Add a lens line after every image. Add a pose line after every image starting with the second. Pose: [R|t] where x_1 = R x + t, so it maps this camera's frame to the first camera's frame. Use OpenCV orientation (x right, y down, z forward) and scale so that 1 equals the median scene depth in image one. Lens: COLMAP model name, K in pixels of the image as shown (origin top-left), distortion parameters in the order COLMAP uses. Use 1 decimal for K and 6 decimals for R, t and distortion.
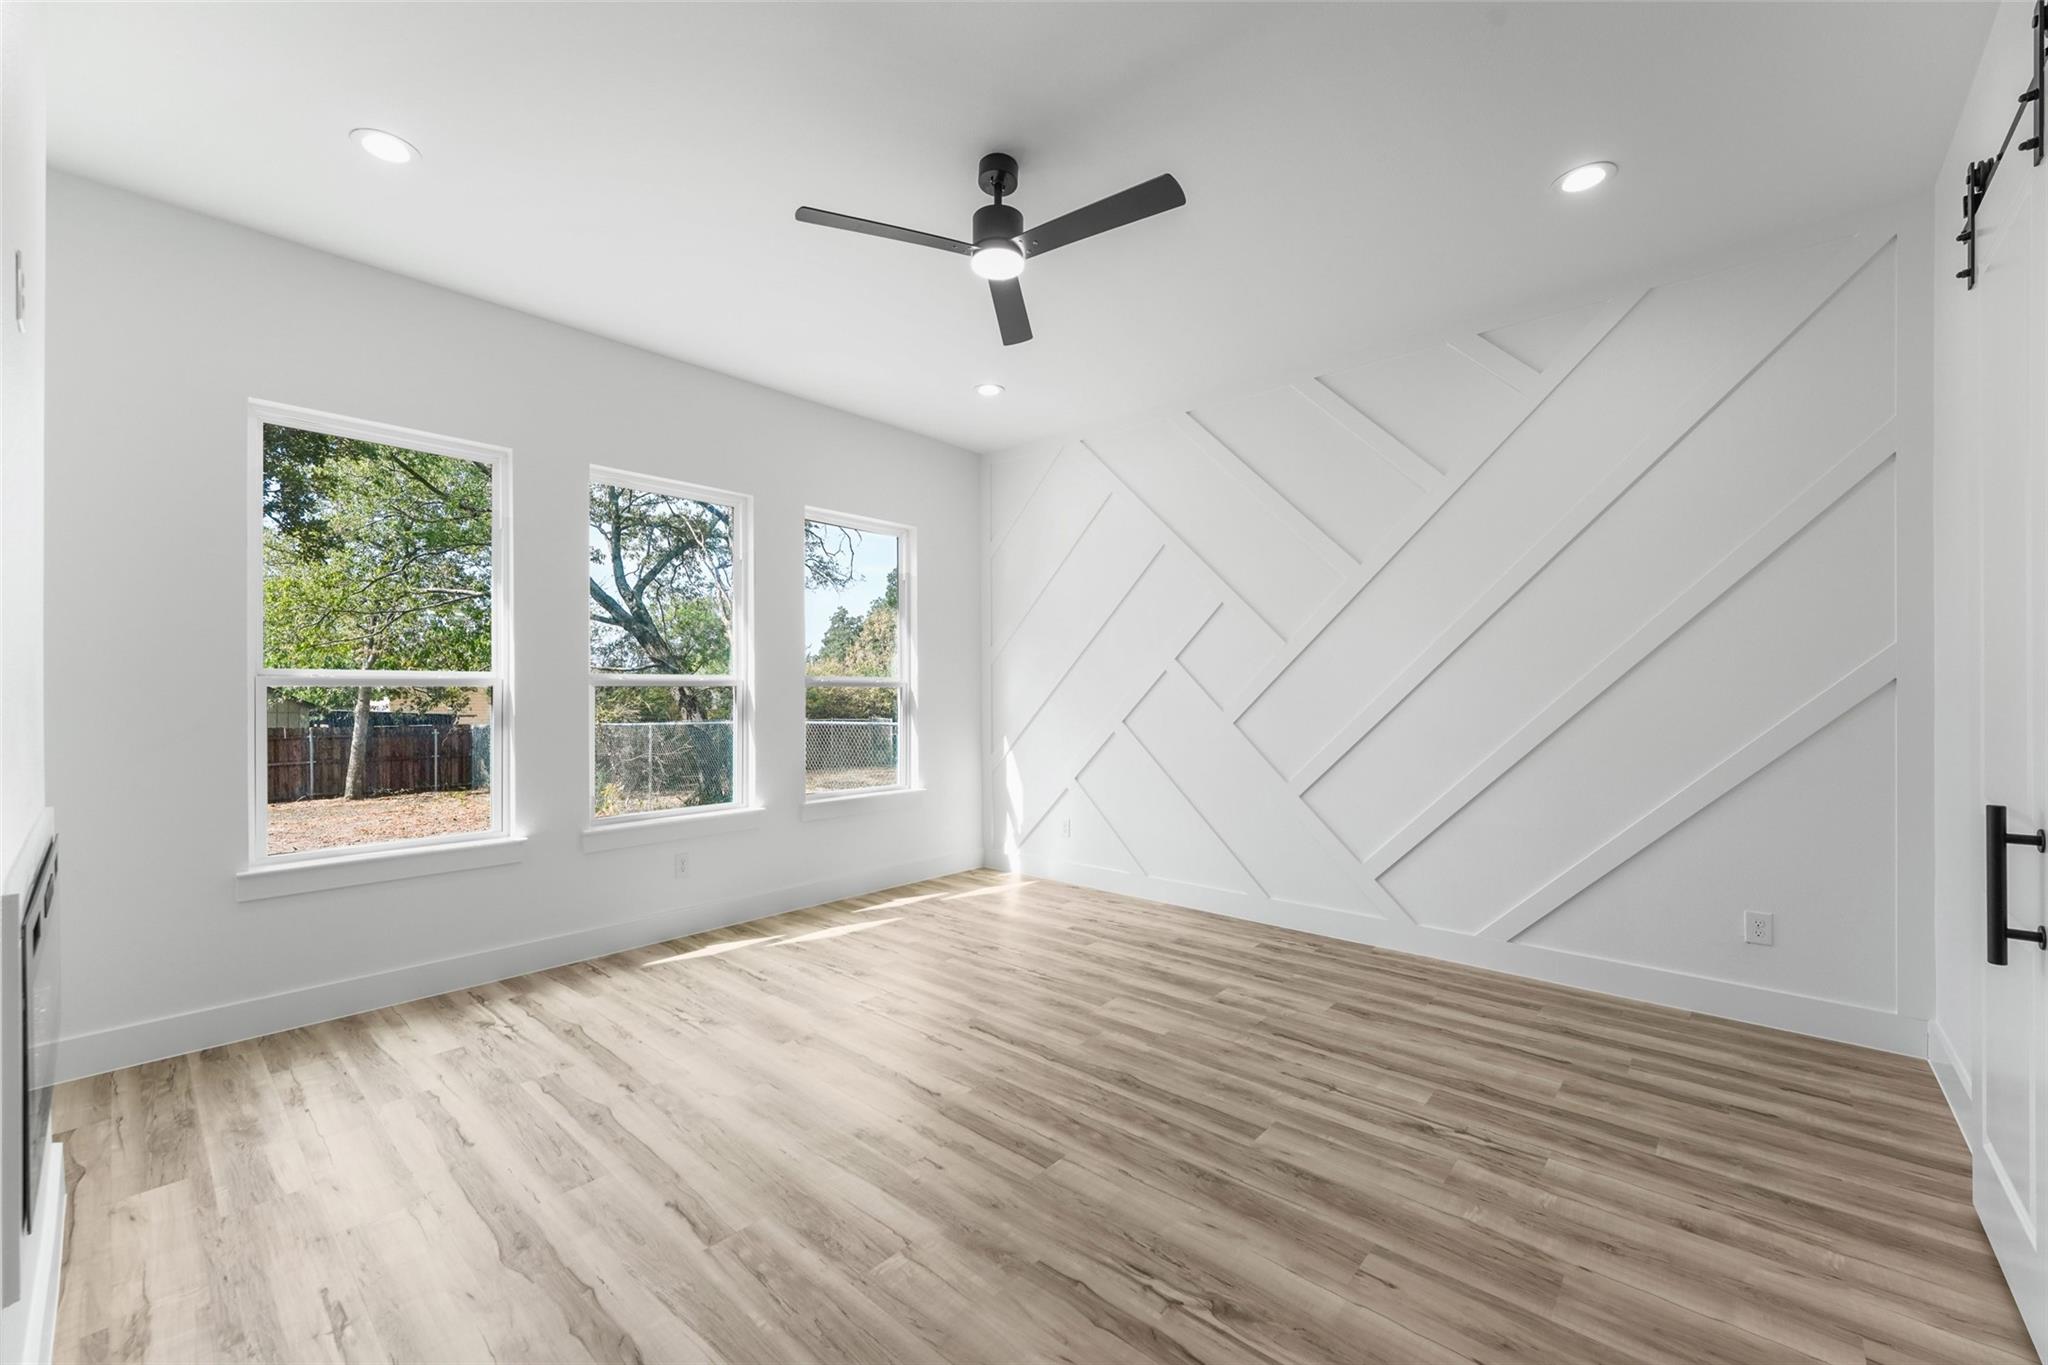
lens RADIAL K [[813.7, 0, 1010.9], [0, 813.7, 684.2], [0, 0, 1]] dist [0.013510, -0.002809]
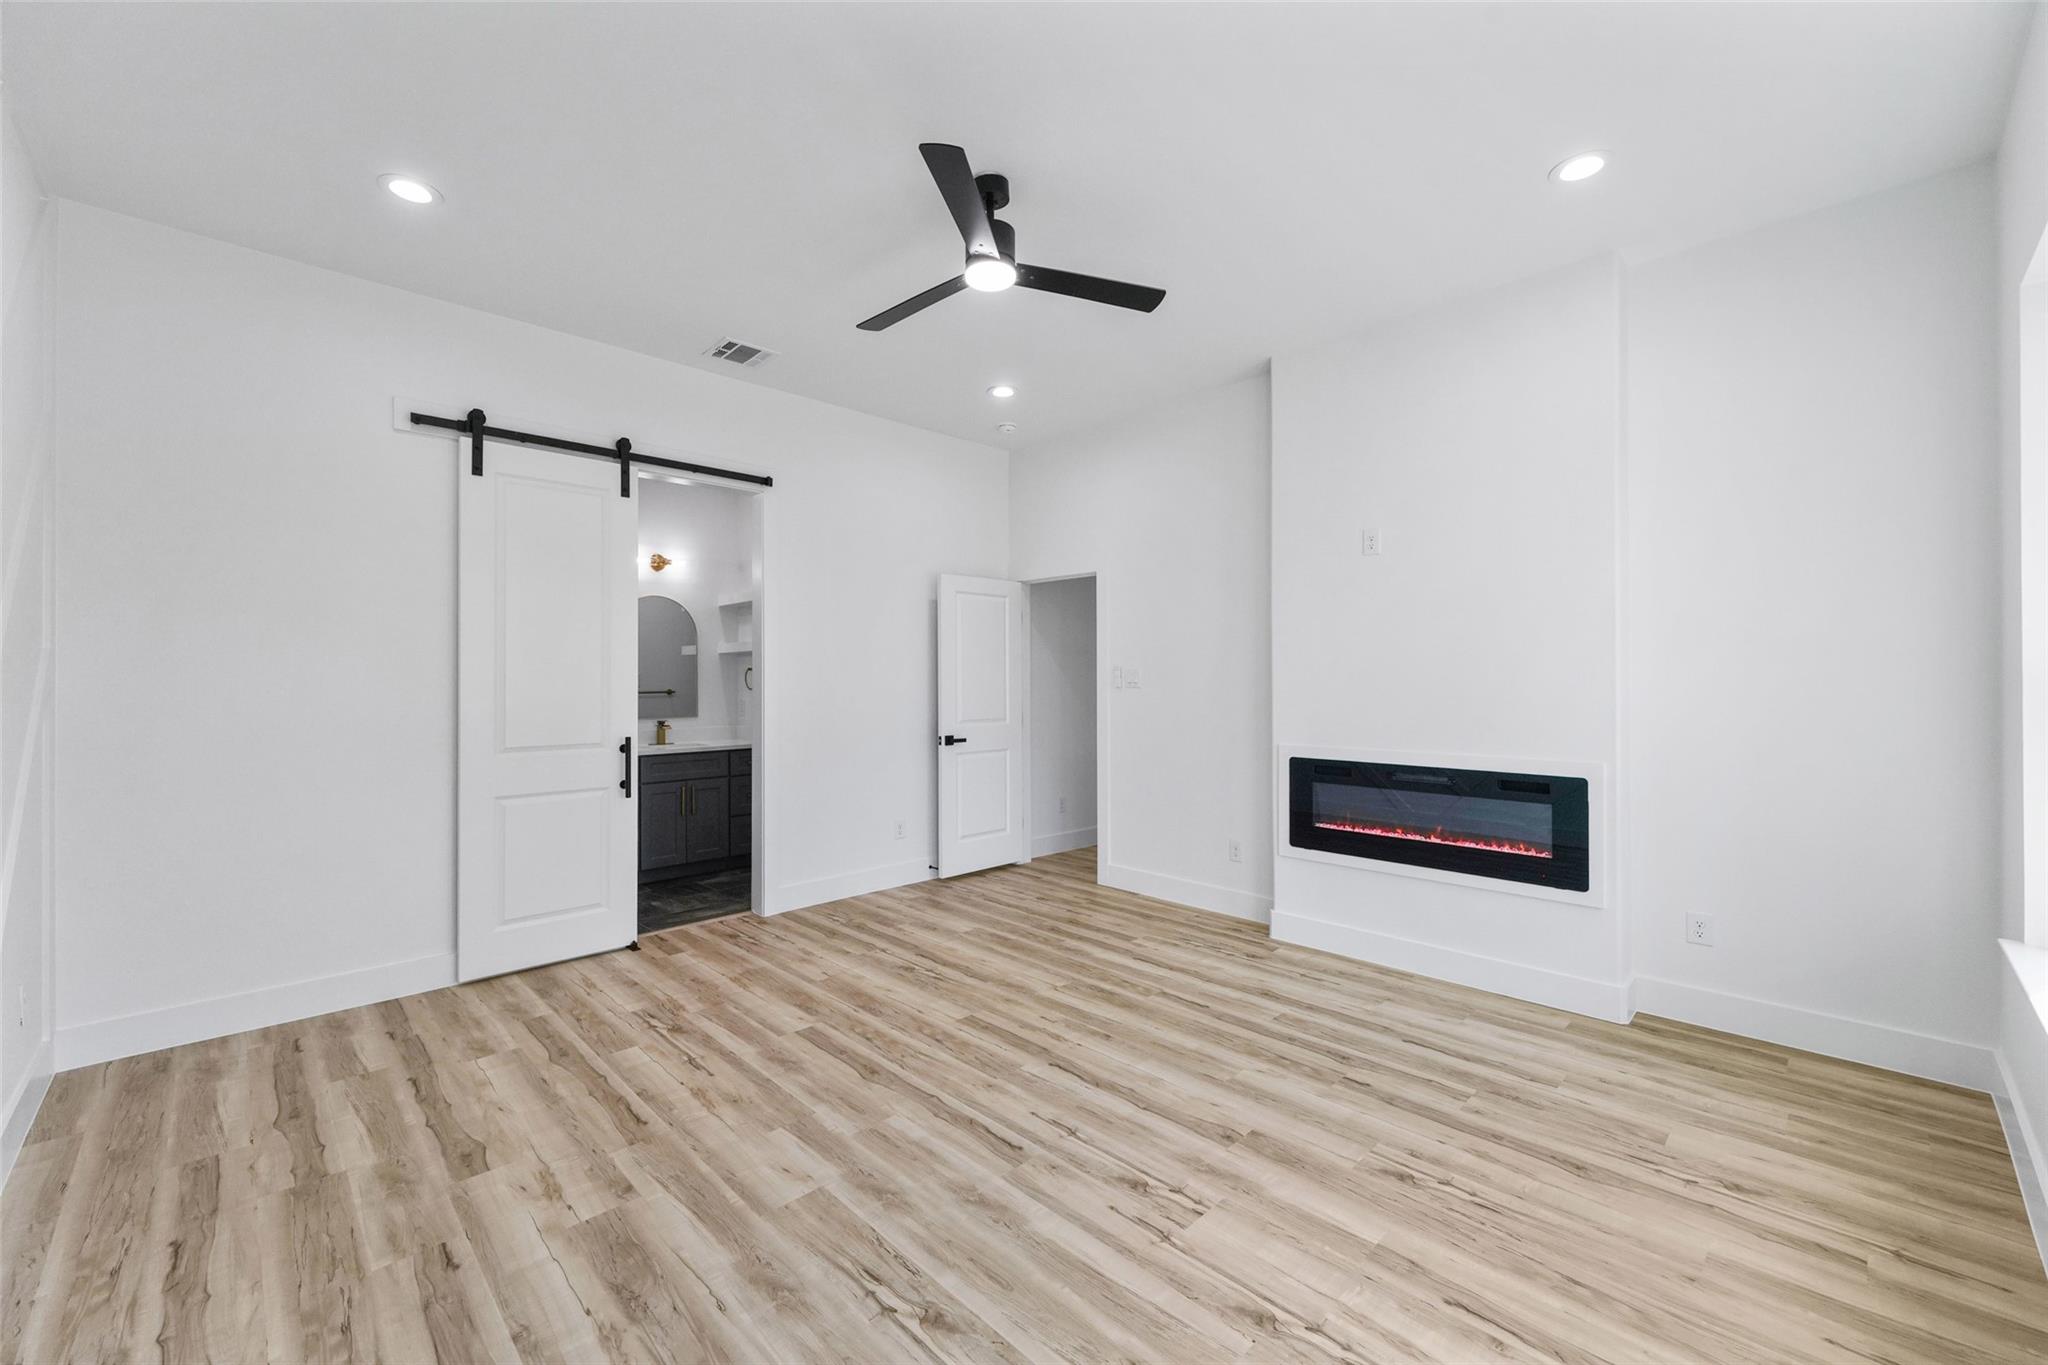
lens RADIAL K [[813.7, 0, 1013.9], [0, 813.7, 677.4], [0, 0, 1]] dist [0.013510, -0.002809]
pose [[-0.998070, 0.006036, 0.061812, -0.103233], [0.005304, 0.999914, -0.012009, -0.001521], [-0.061879, -0.011658, -0.998016, 1.969725]]
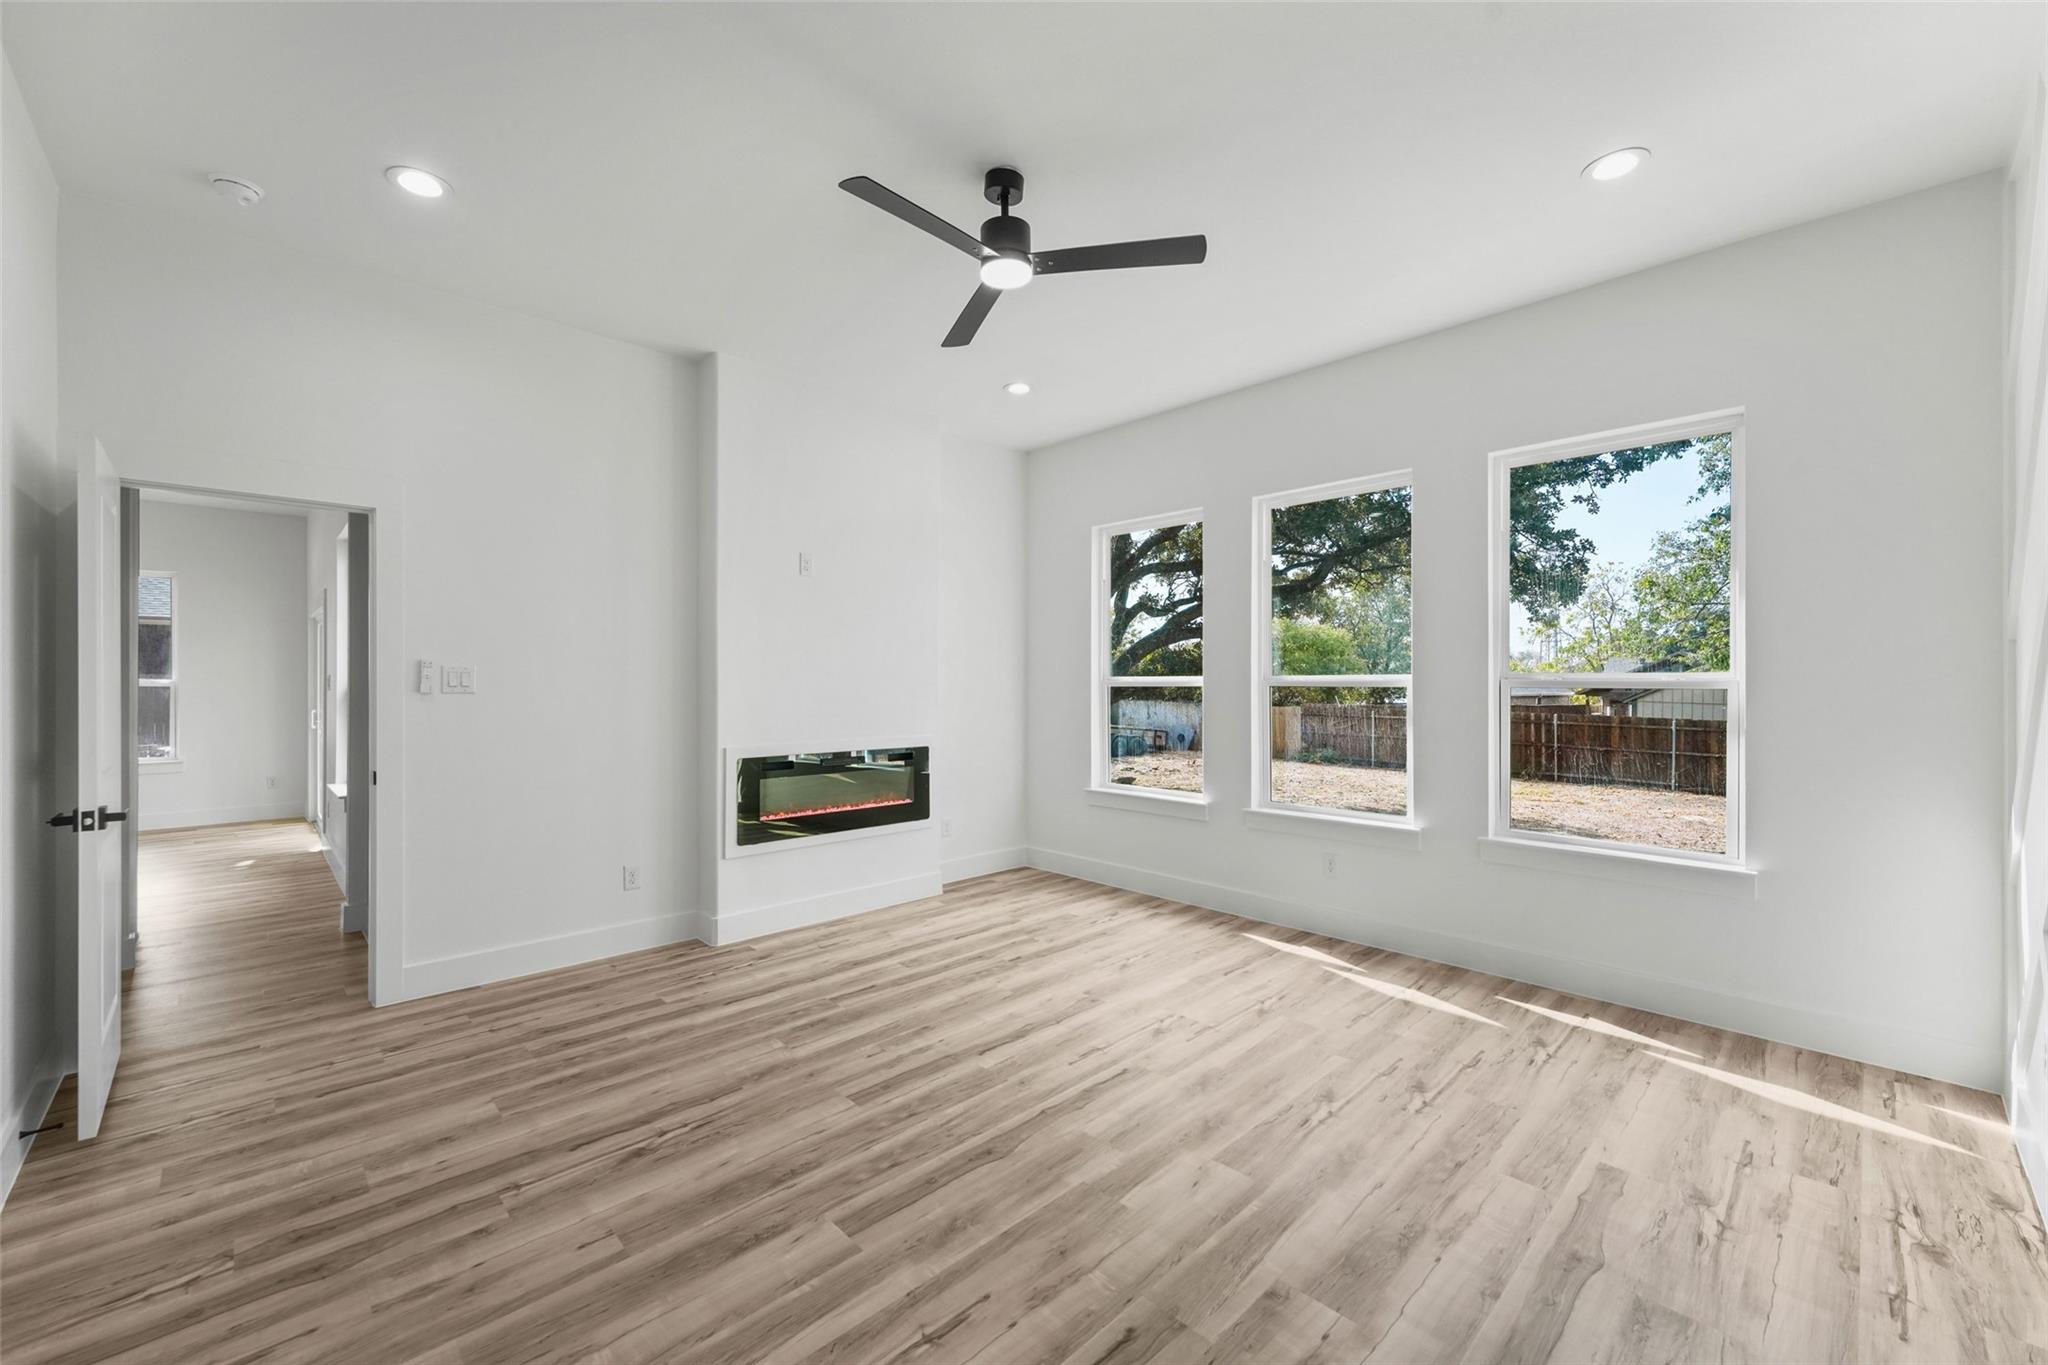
lens RADIAL K [[813.7, 0, 1010.1], [0, 813.7, 684.0], [0, 0, 1]] dist [0.013510, -0.002809]
pose [[-0.071911, 0.004067, -0.997403, 0.966585], [0.008223, 0.999960, 0.003485, -0.011304], [0.997377, -0.007951, -0.071942, 1.057505]]
